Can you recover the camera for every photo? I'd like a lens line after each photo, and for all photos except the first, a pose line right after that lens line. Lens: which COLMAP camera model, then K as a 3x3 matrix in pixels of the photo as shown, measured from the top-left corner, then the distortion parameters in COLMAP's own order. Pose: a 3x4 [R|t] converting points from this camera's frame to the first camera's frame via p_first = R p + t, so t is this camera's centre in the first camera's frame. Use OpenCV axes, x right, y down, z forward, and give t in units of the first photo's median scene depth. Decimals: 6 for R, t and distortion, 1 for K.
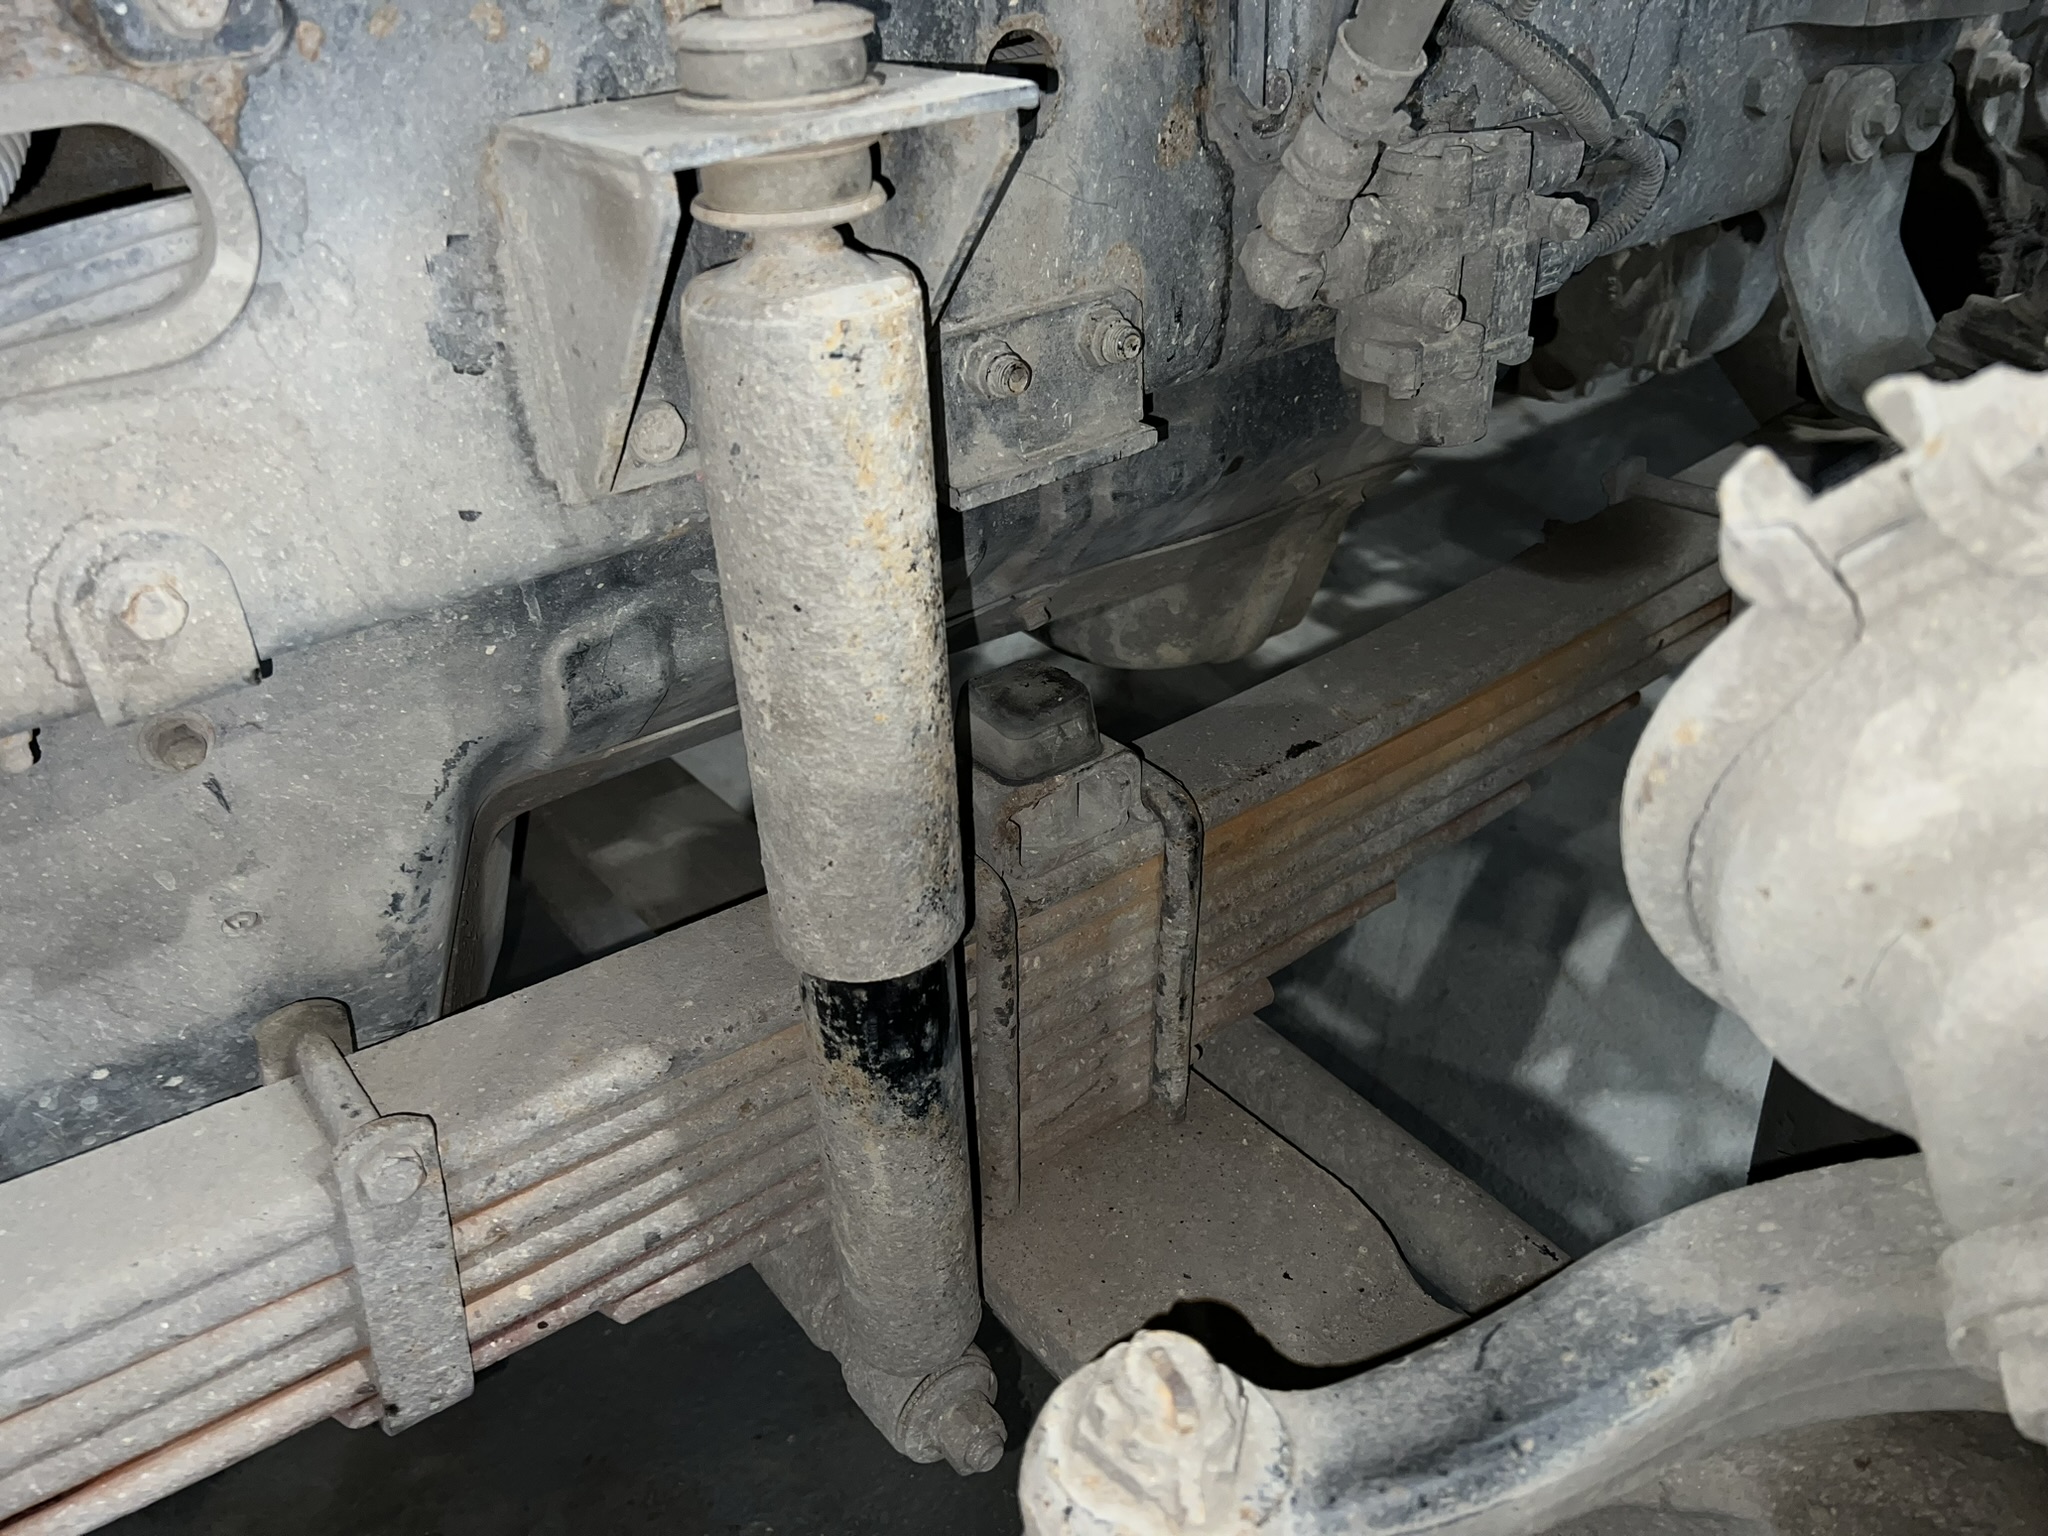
lens RADIAL K [[1527.6, 0, 985.5], [0, 1527.6, 831.0], [0, 0, 1]] dist [0.136398, -0.332058]
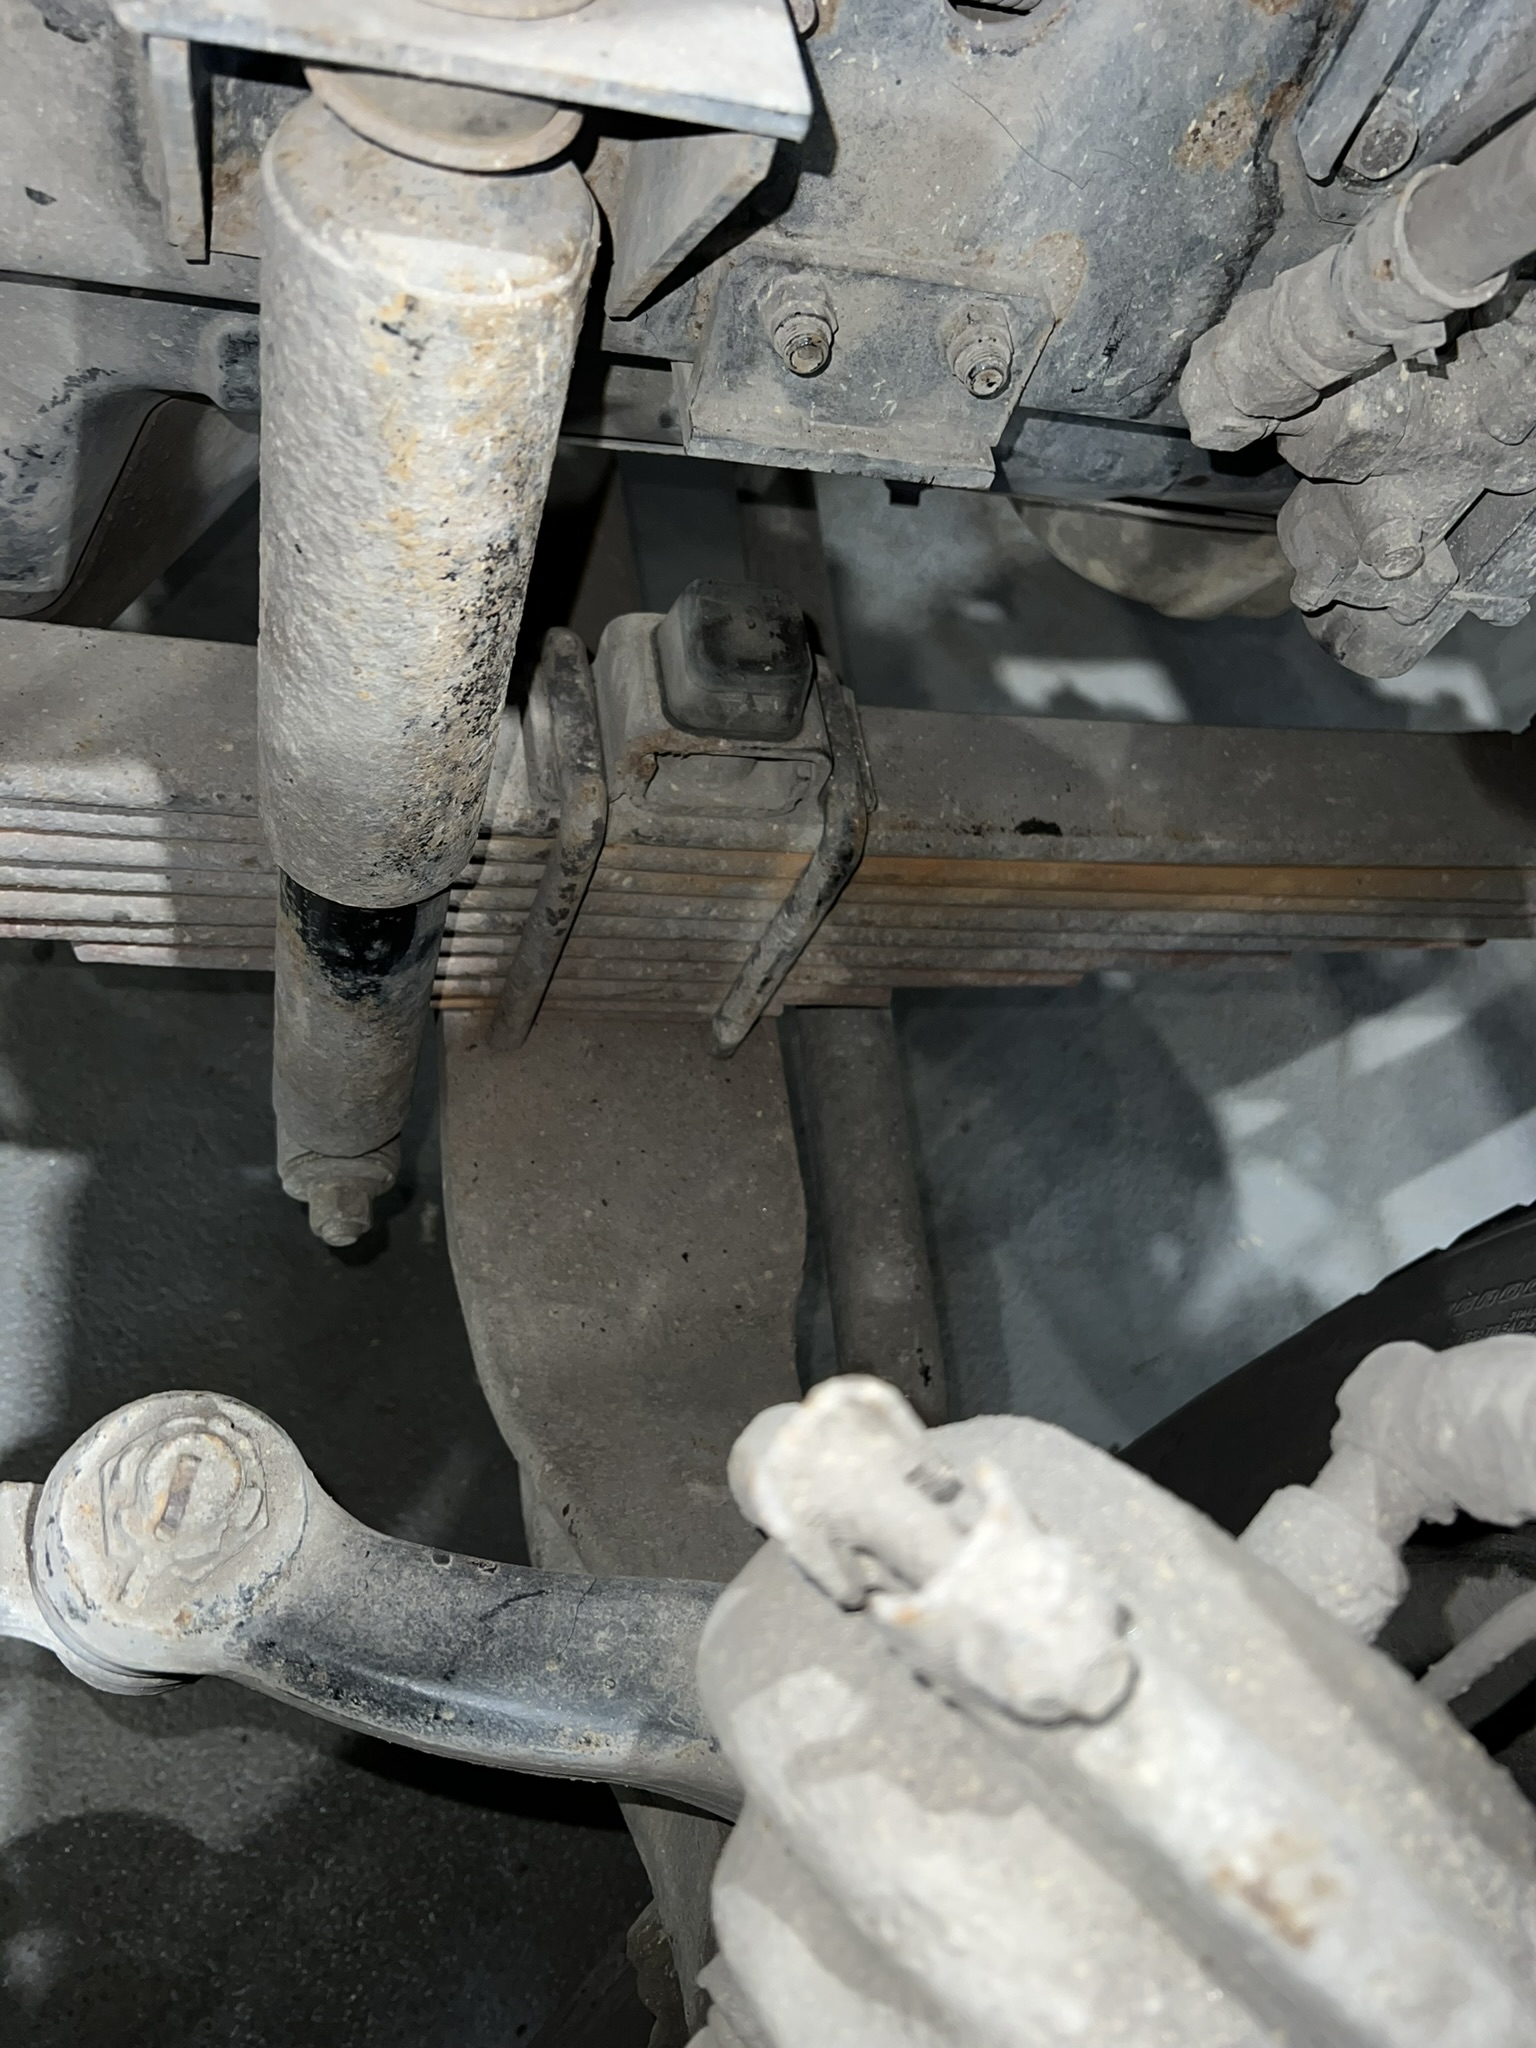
lens RADIAL K [[1529.3, 0, 768.0], [0, 1529.3, 1024.0], [0, 0, 1]] dist [0.018623, -0.033343]
pose [[0.830041, 0.557646, 0.007897, 0.178359], [-0.507188, 0.748895, 0.426518, -0.350514], [0.231932, -0.358033, 0.904445, 0.188581]]
